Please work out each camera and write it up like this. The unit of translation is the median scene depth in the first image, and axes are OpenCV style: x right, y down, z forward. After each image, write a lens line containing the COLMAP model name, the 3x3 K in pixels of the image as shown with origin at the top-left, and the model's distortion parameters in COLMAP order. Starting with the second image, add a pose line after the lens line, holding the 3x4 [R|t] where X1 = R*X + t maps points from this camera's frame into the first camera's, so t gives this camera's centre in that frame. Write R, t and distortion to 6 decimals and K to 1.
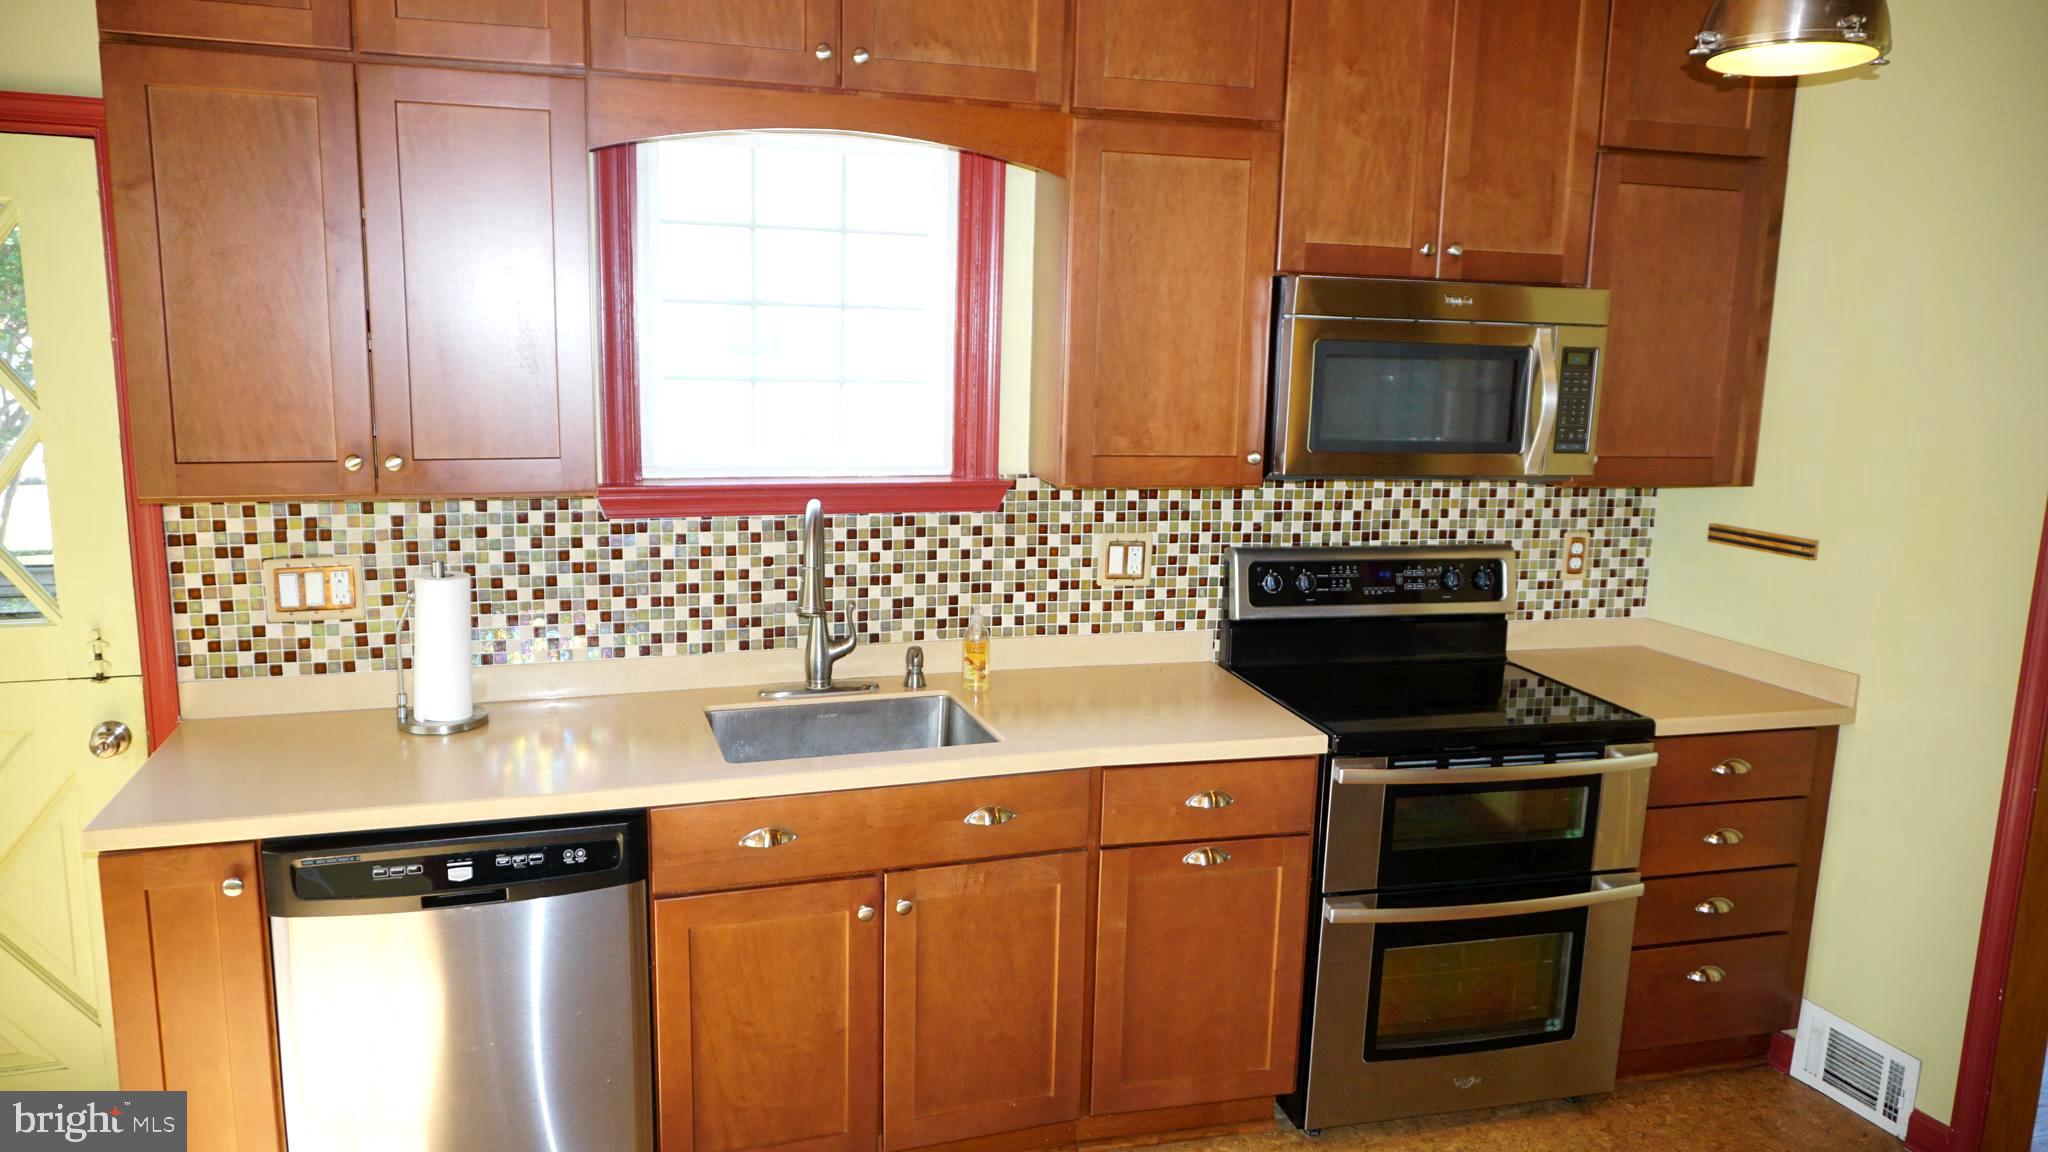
lens RADIAL K [[1374.9, 0, 1021.0], [0, 1374.9, 578.4], [0, 0, 1]] dist [-0.024707, 0.012091]
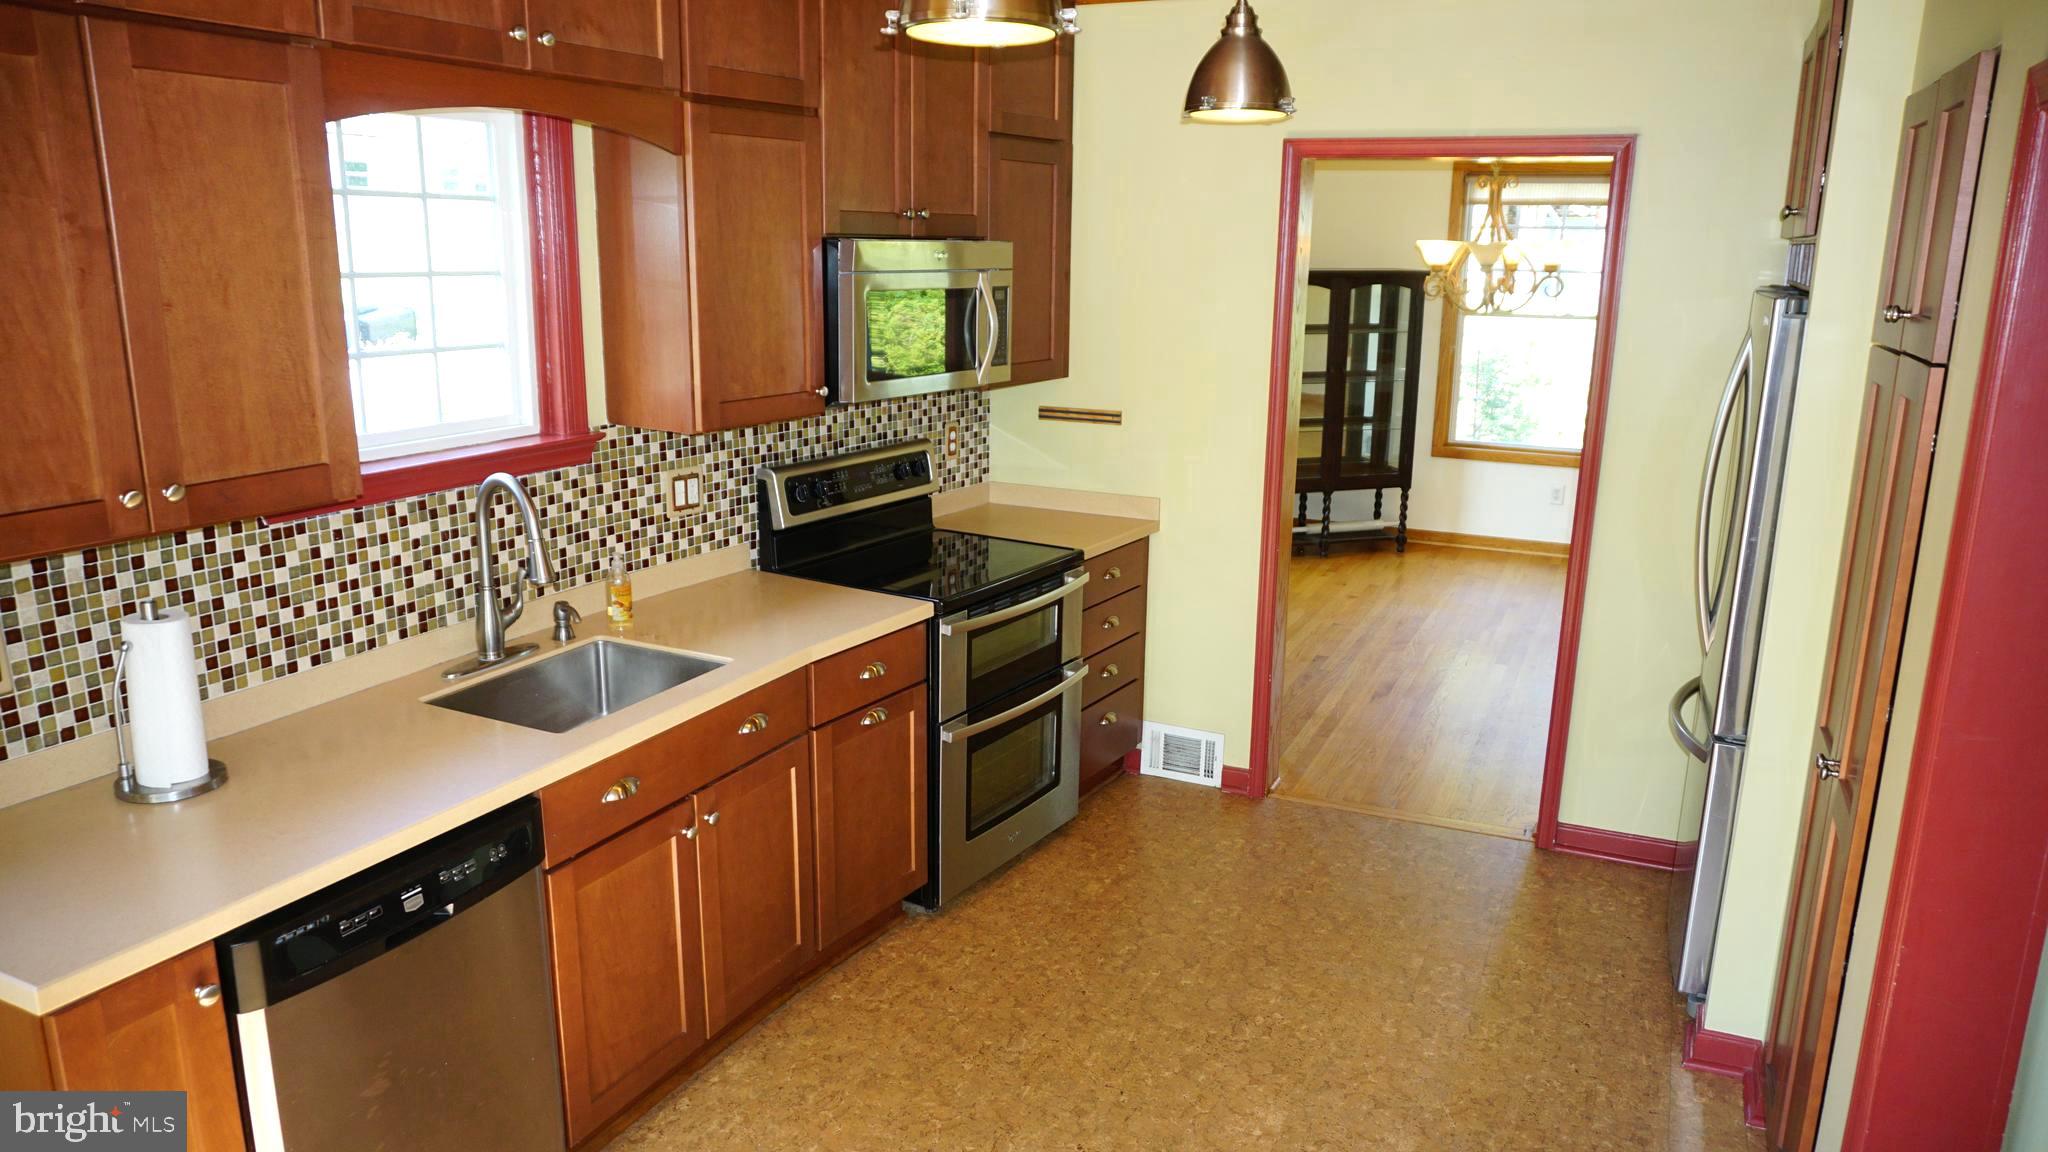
lens RADIAL K [[1374.9, 0, 1025.6], [0, 1374.9, 577.1], [0, 0, 1]] dist [-0.024707, 0.012091]
pose [[0.716322, -0.181387, 0.673781, -0.535659], [0.125157, 0.983361, 0.131669, -0.063007], [-0.686453, -0.009989, 0.727105, 0.001592]]
